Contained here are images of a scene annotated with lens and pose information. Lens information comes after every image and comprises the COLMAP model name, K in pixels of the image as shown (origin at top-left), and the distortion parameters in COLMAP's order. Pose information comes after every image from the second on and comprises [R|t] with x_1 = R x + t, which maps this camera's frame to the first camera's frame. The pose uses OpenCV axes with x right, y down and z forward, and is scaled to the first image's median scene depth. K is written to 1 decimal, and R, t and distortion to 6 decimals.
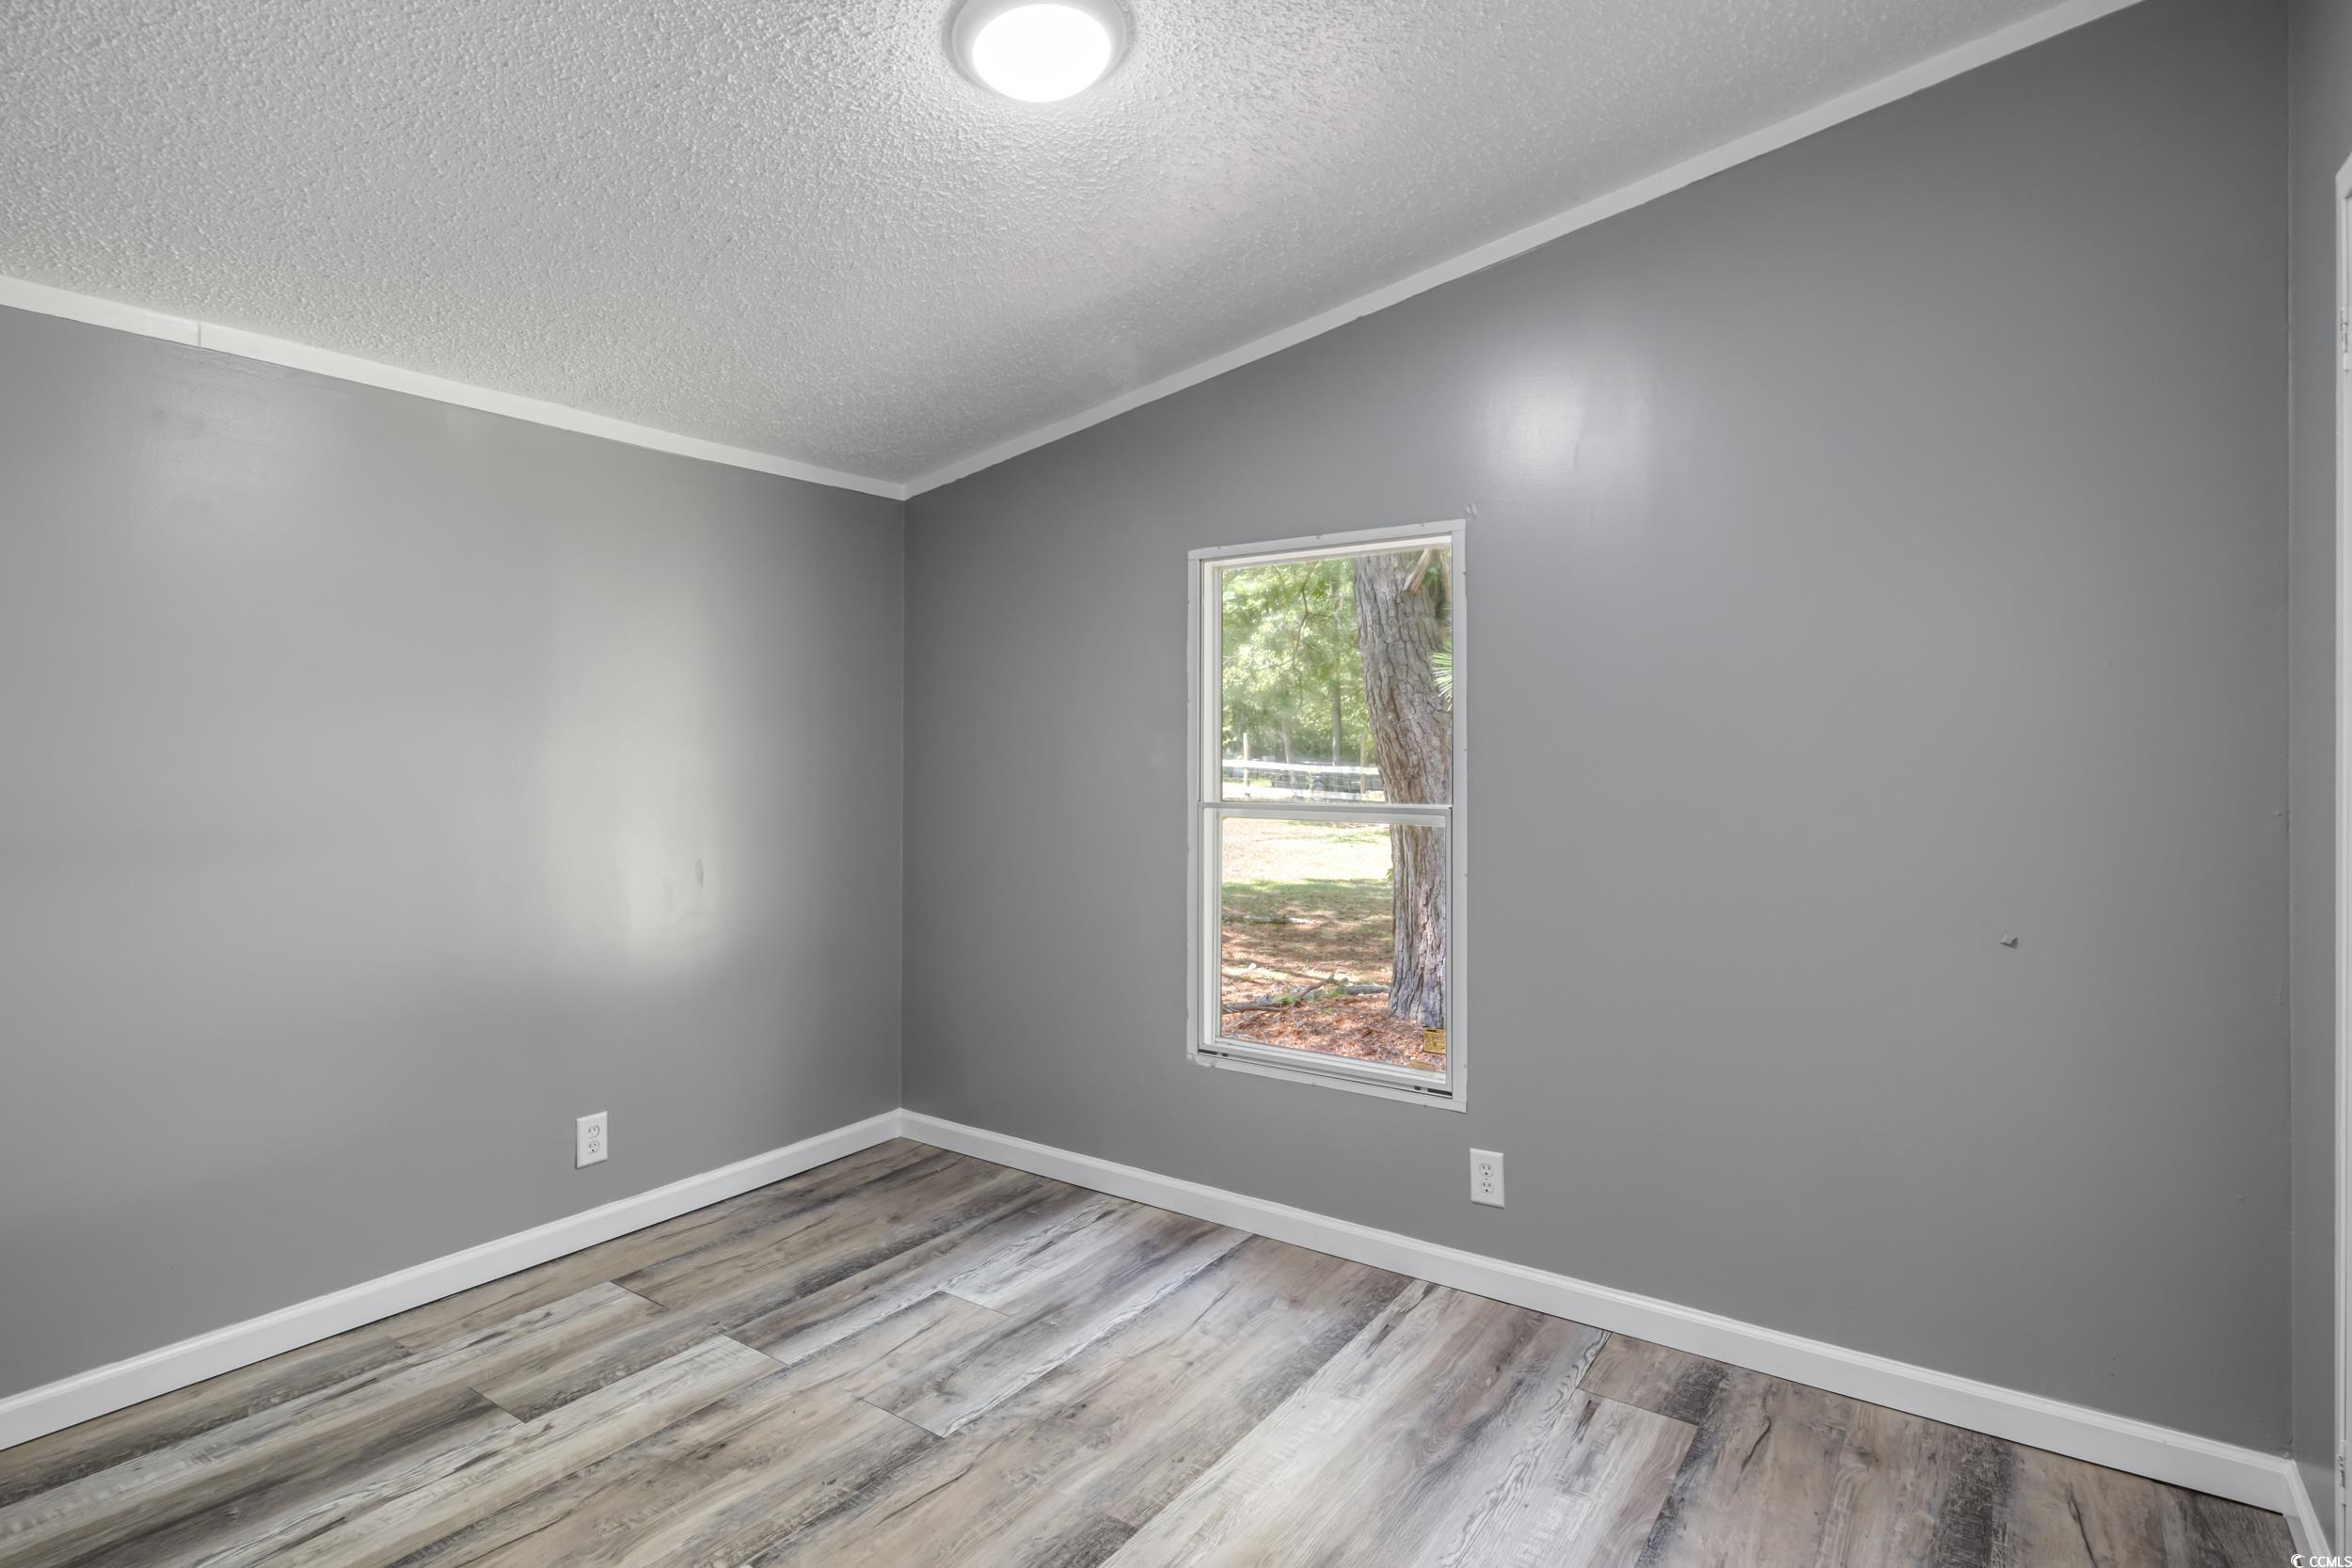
lens RADIAL K [[1202.4, 0, 1170.3], [0, 1202.4, 770.0], [0, 0, 1]] dist [0.001745, -0.002120]
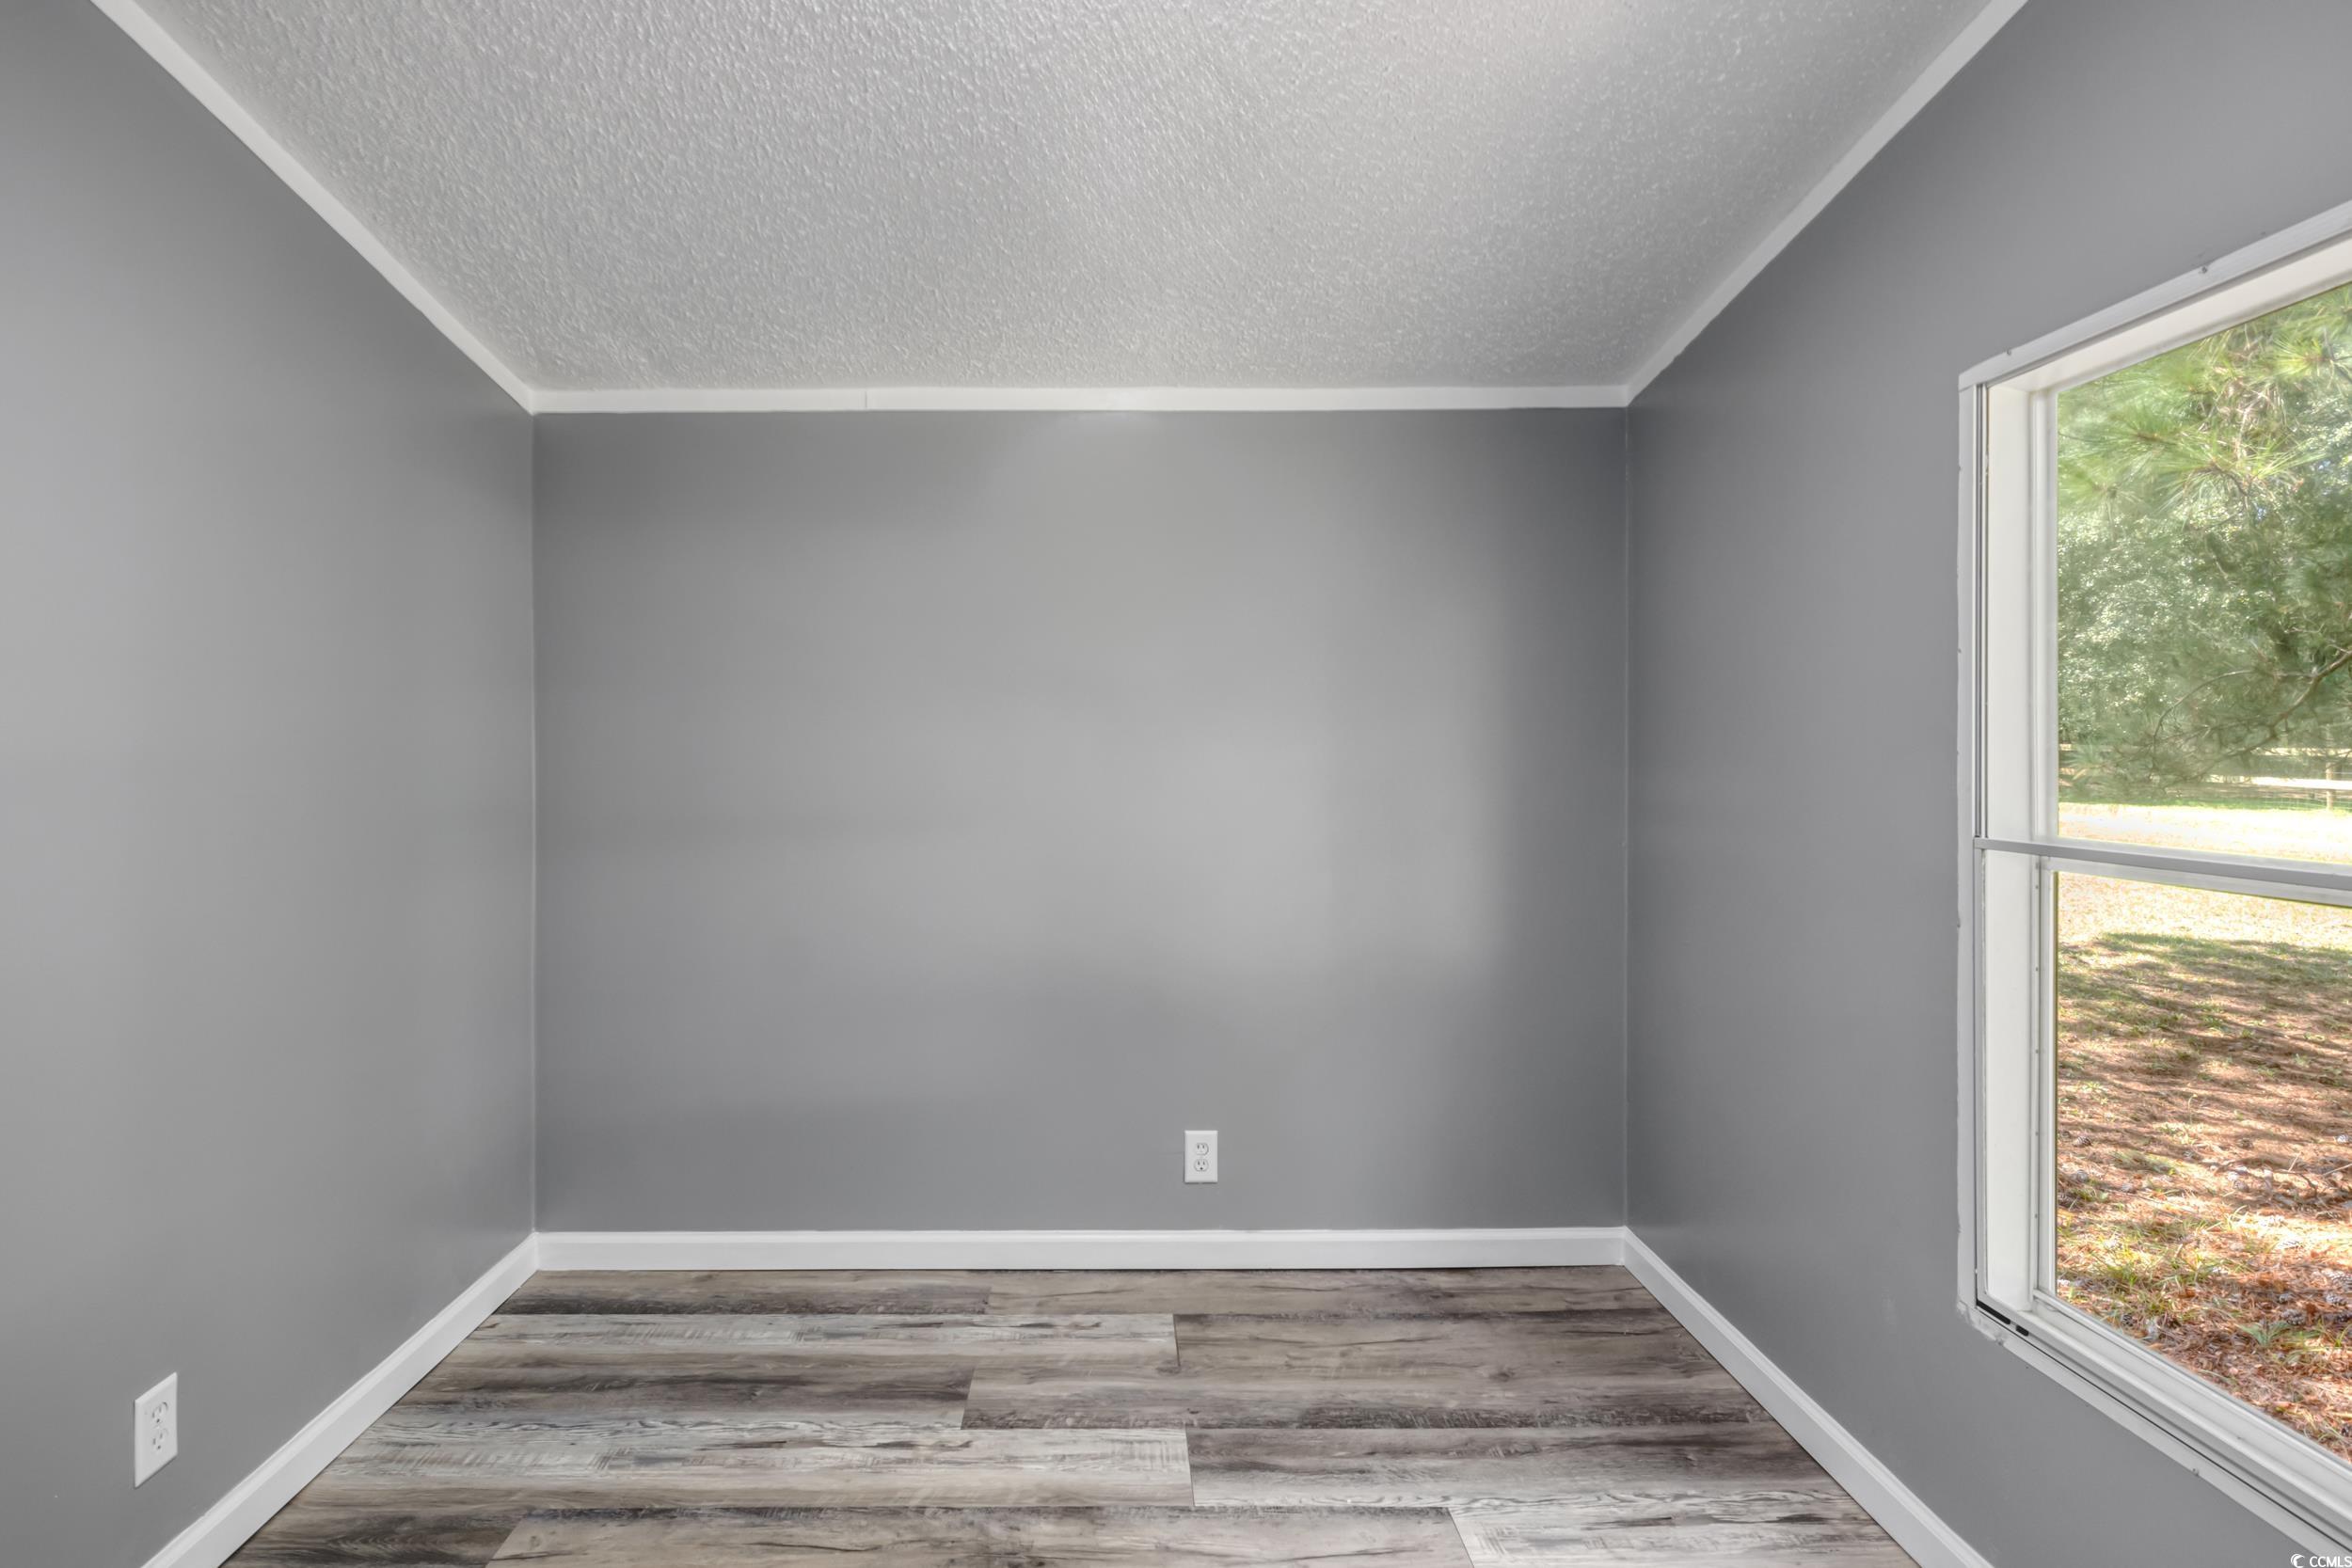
lens RADIAL K [[1202.4, 0, 1145.3], [0, 1202.4, 755.9], [0, 0, 1]] dist [0.001745, -0.002120]
pose [[0.576652, 0.005009, -0.816975, 0.281411], [-0.011458, 0.999932, -0.001956, -0.005557], [0.816910, 0.010489, 0.576670, 0.442168]]
